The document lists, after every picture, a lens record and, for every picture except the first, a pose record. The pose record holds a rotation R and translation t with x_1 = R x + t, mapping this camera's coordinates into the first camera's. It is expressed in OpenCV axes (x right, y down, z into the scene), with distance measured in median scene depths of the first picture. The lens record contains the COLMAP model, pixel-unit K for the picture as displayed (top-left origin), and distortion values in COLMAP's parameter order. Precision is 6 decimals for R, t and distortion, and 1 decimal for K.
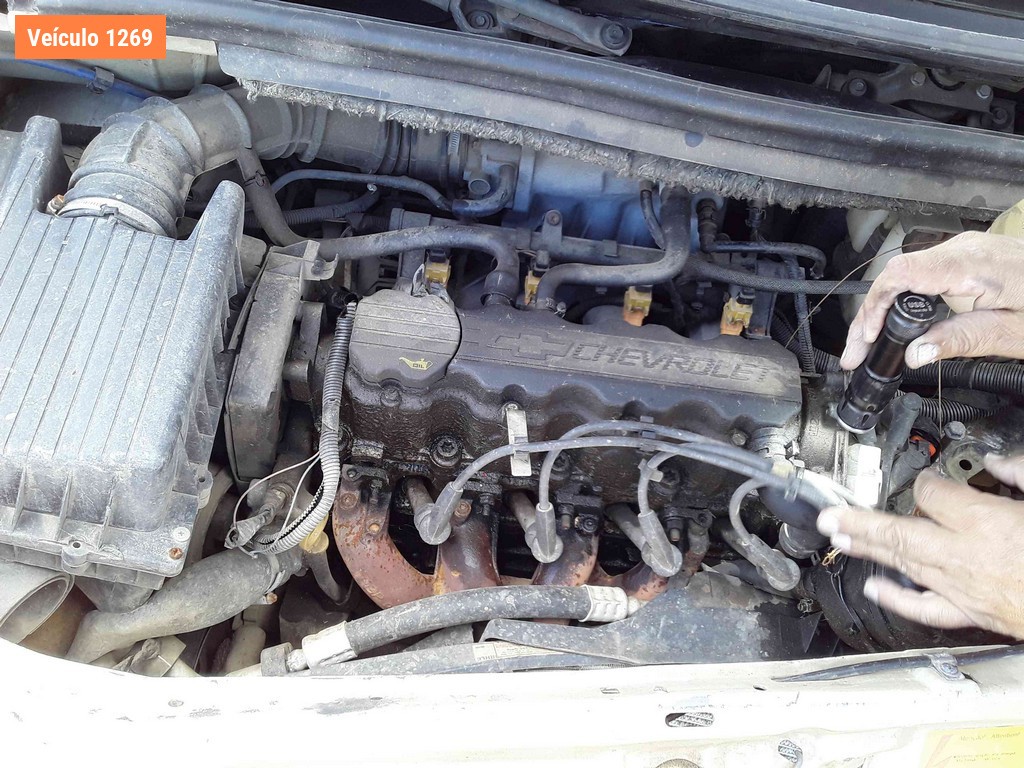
lens RADIAL K [[941.7, 0, 539.3], [0, 941.7, 381.3], [0, 0, 1]] dist [0.086070, -0.190250]
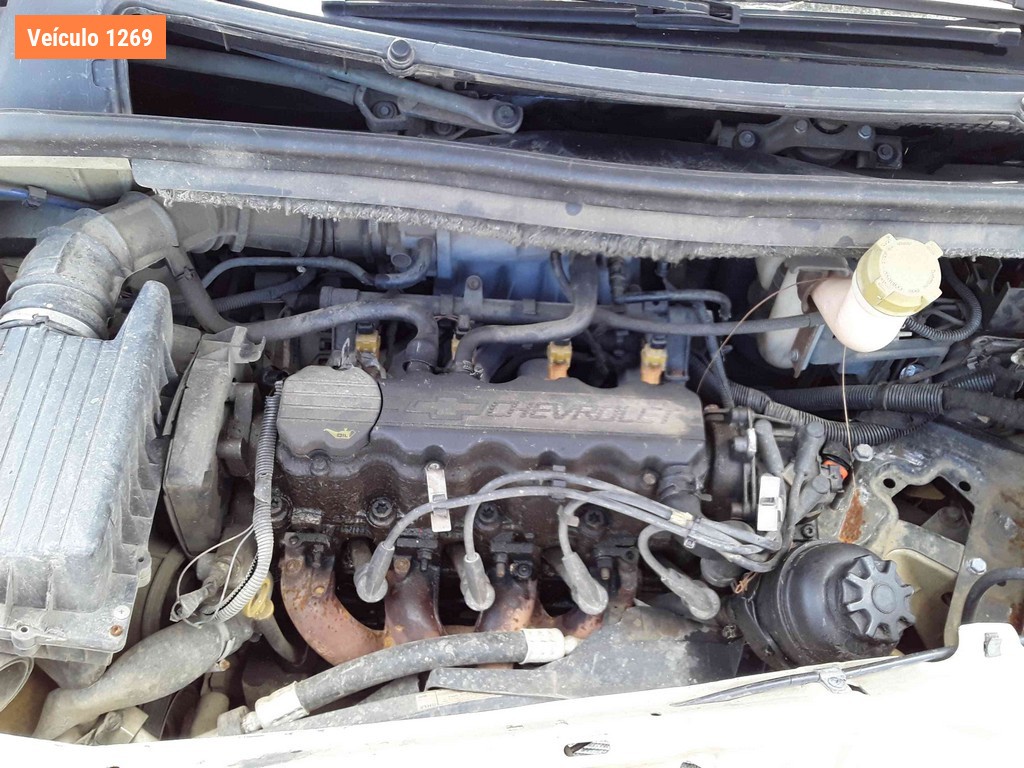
lens RADIAL K [[941.7, 0, 539.3], [0, 941.7, 381.3], [0, 0, 1]] dist [0.086070, -0.190250]
pose [[0.996582, -0.081884, -0.010916, 0.107598], [0.081350, 0.995770, -0.042721, -0.013132], [0.014368, 0.041687, 0.999027, -0.069010]]
